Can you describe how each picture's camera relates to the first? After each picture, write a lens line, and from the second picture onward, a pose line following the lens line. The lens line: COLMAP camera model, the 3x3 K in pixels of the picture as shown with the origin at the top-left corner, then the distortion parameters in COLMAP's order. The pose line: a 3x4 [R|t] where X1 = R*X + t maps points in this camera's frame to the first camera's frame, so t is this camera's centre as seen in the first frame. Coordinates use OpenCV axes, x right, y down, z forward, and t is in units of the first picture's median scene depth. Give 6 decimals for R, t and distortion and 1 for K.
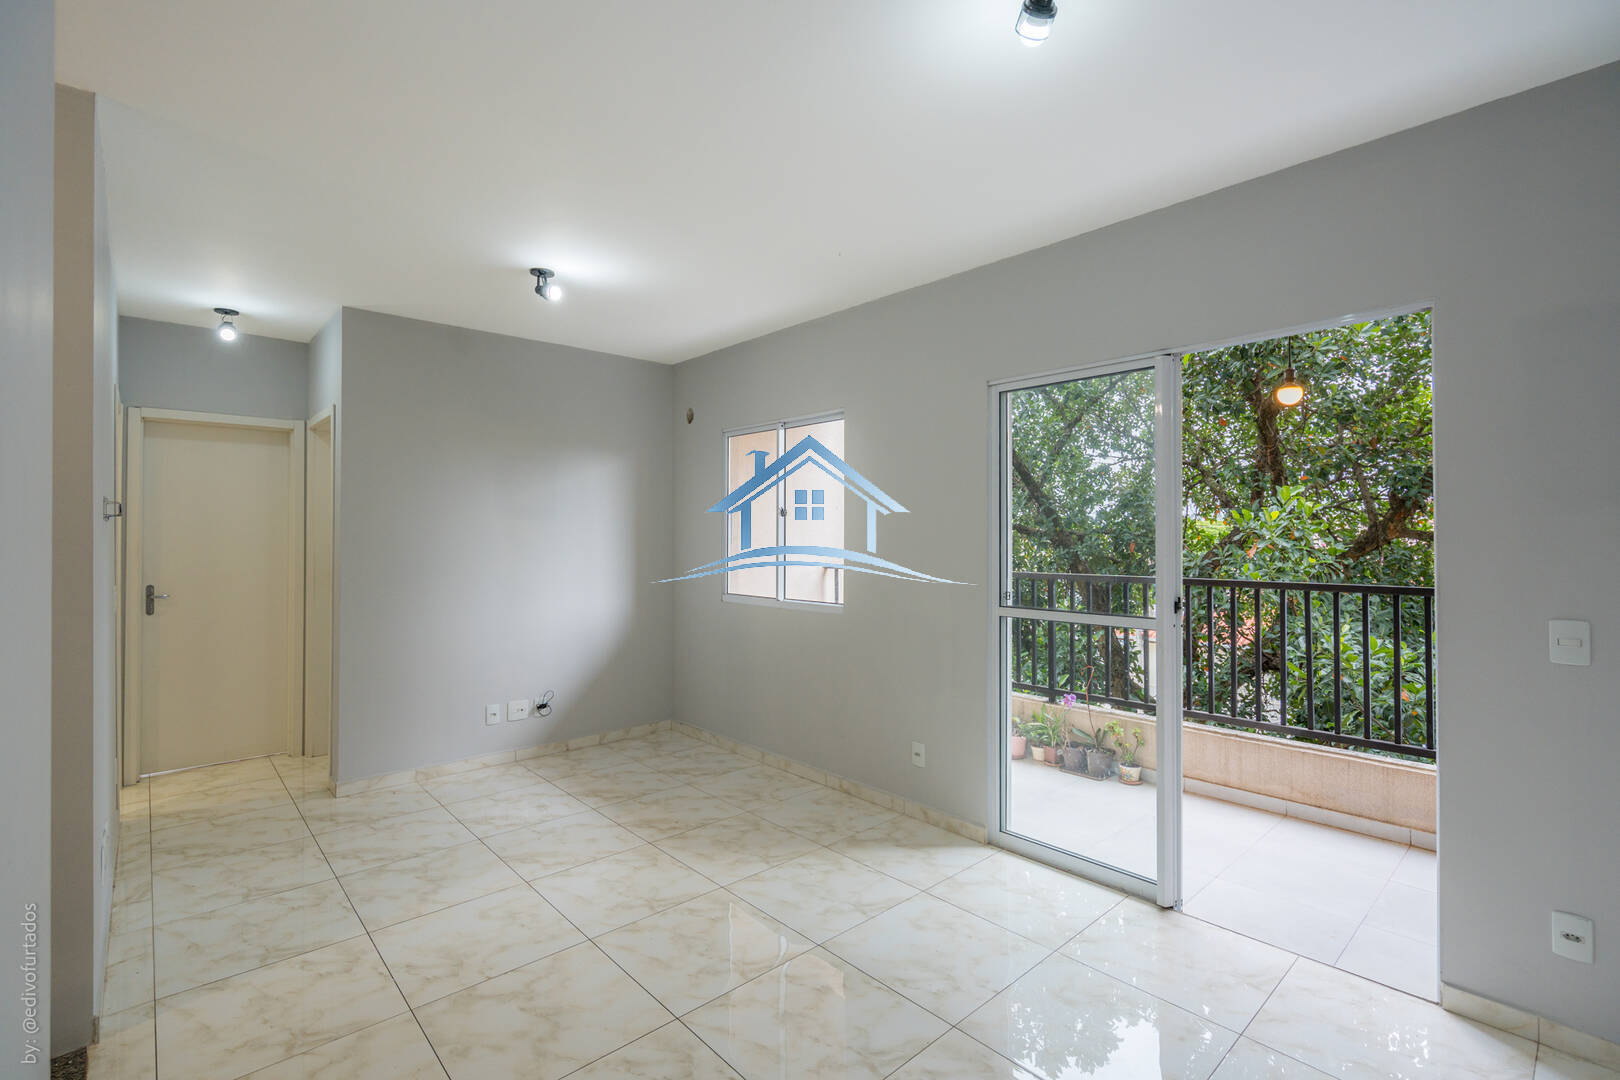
lens RADIAL K [[732.5, 0, 805.4], [0, 732.5, 530.8], [0, 0, 1]] dist [-0.001589, 0.000007]
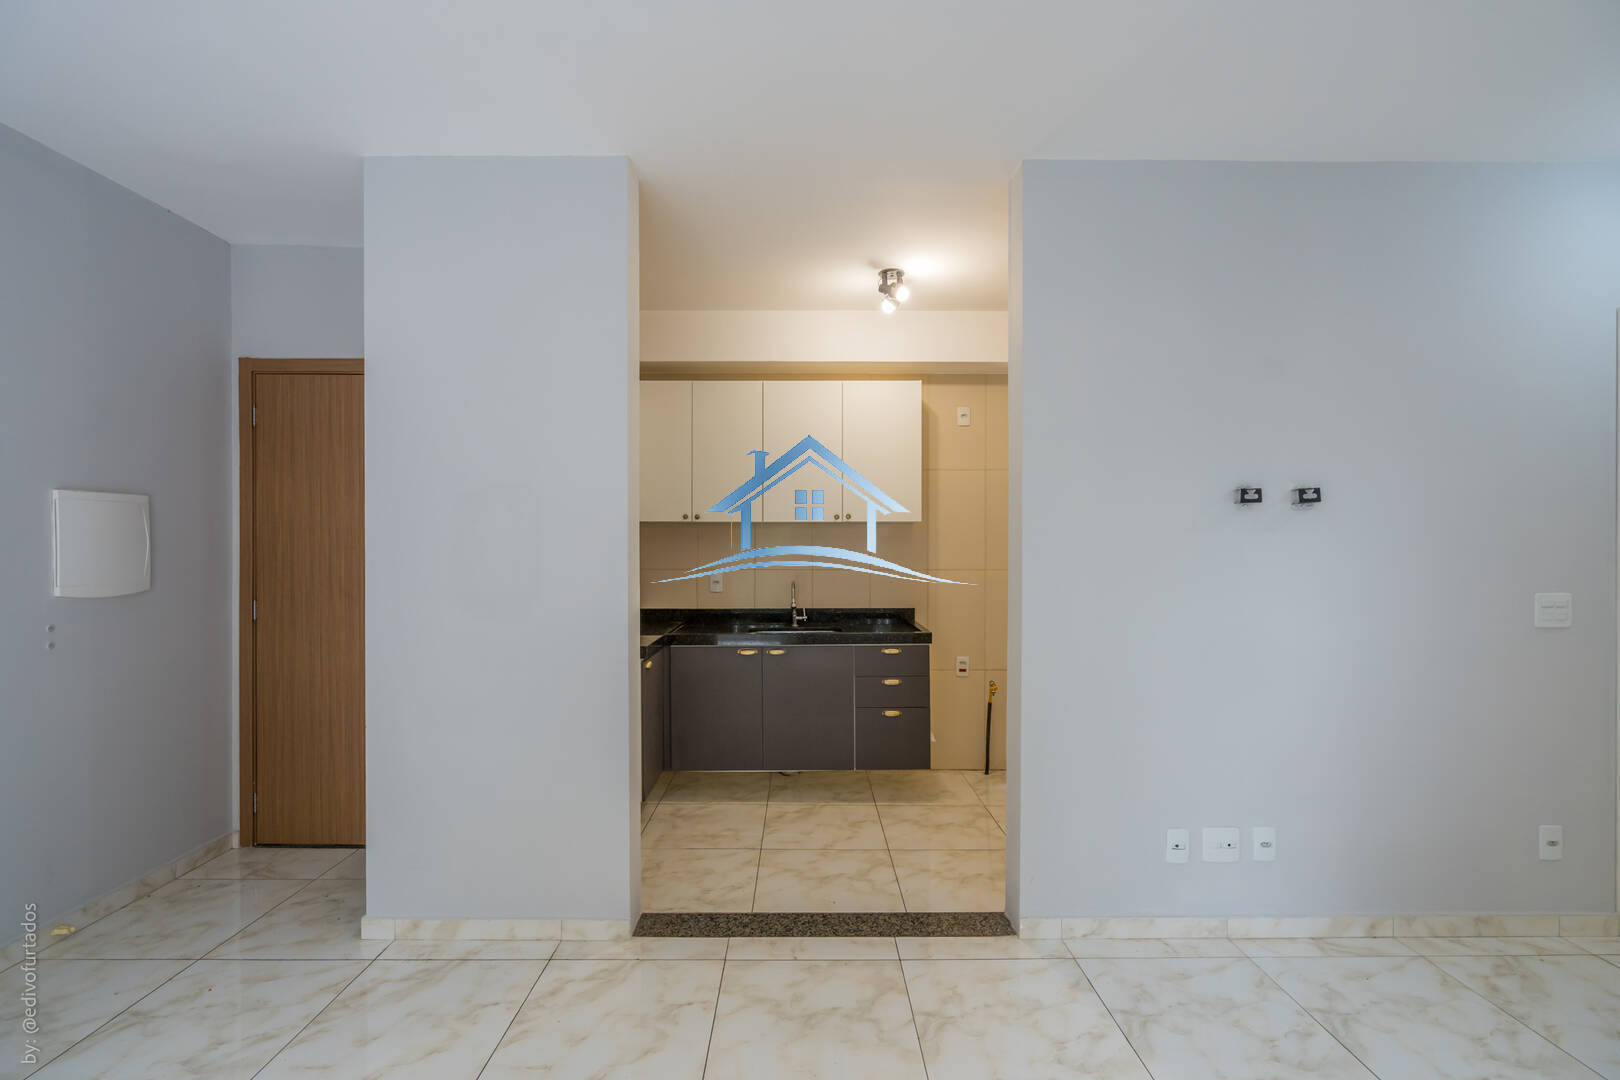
lens RADIAL K [[733.5, 0, 802.9], [0, 733.5, 550.5], [0, 0, 1]] dist [-0.004644, 0.000418]
pose [[-0.670015, 0.004715, -0.742332, 0.100433], [0.005630, 0.999983, 0.001271, 0.026175], [0.742326, -0.003328, -0.670031, 0.863534]]
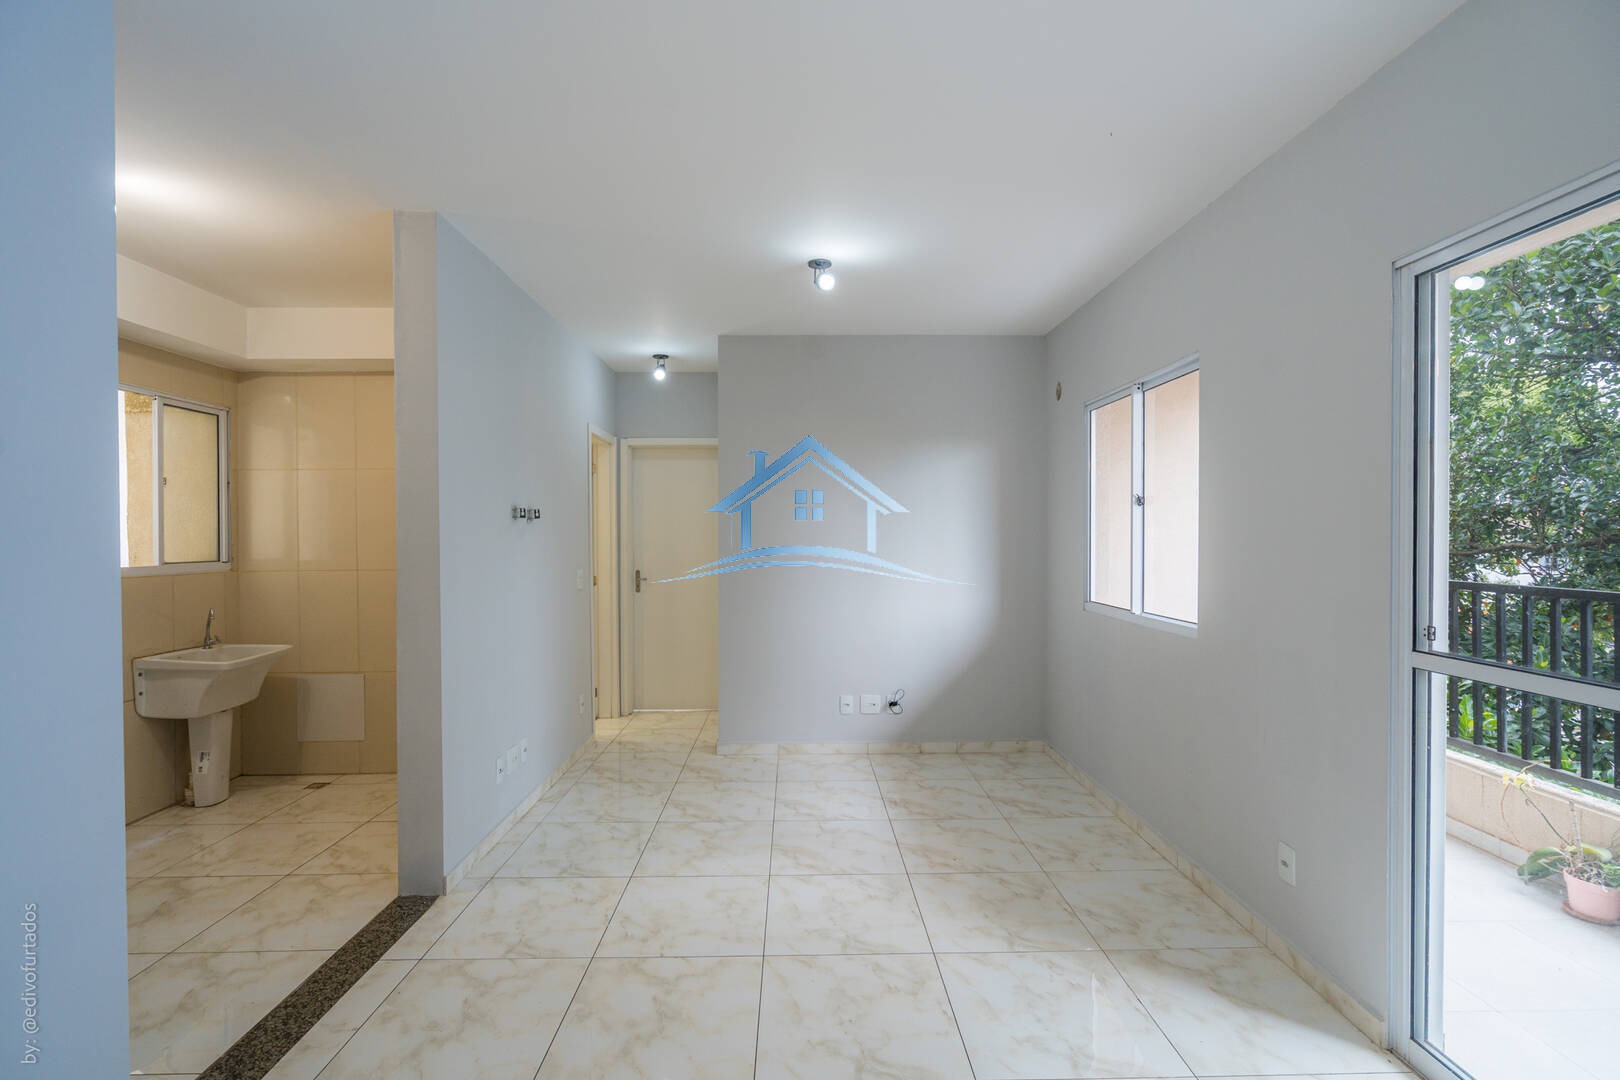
lens RADIAL K [[726.8, 0, 806.6], [0, 726.8, 542.8], [0, 0, 1]] dist [-0.008939, 0.005881]
pose [[0.751011, 0.004735, -0.660273, 0.256417], [0.008496, 0.999822, 0.016834, 0.004787], [0.660236, -0.018252, 0.750837, 0.237604]]
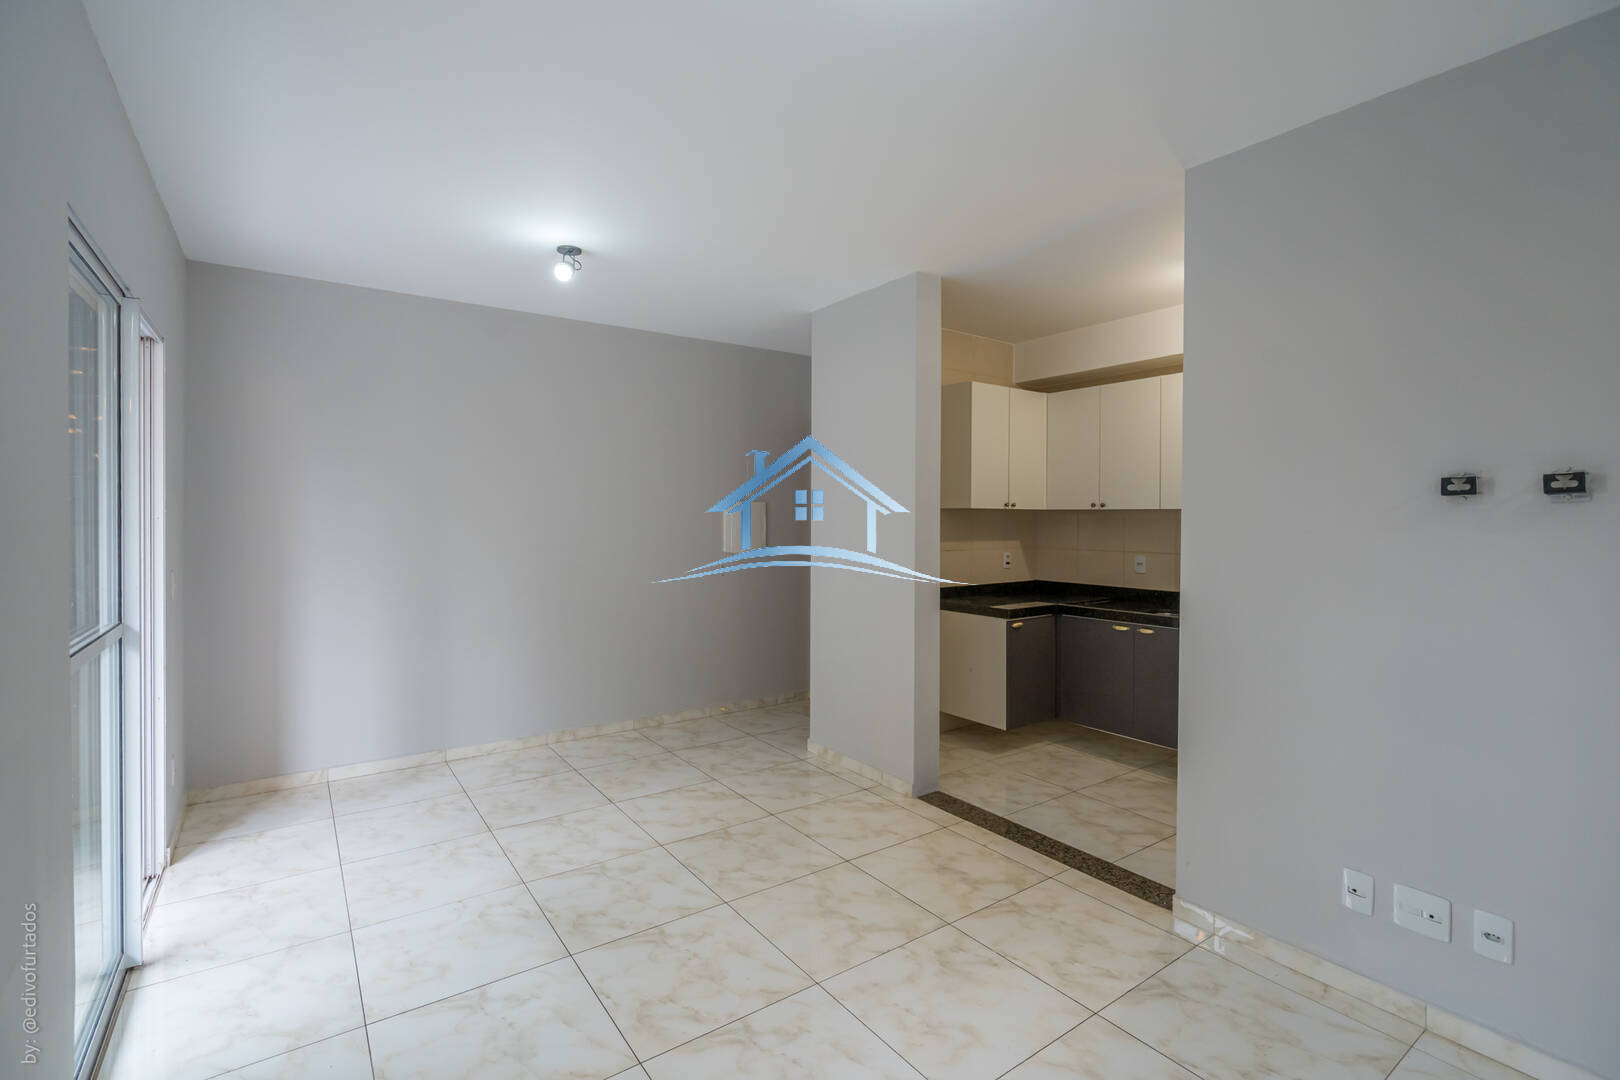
lens RADIAL K [[726.7, 0, 807.9], [0, 726.7, 522.7], [0, 0, 1]] dist [-0.002548, 0.000566]
pose [[-0.993028, -0.003953, 0.117814, -0.267758], [-0.004309, 0.999987, -0.002766, 0.011335], [-0.117801, -0.003254, -0.993032, 1.299052]]
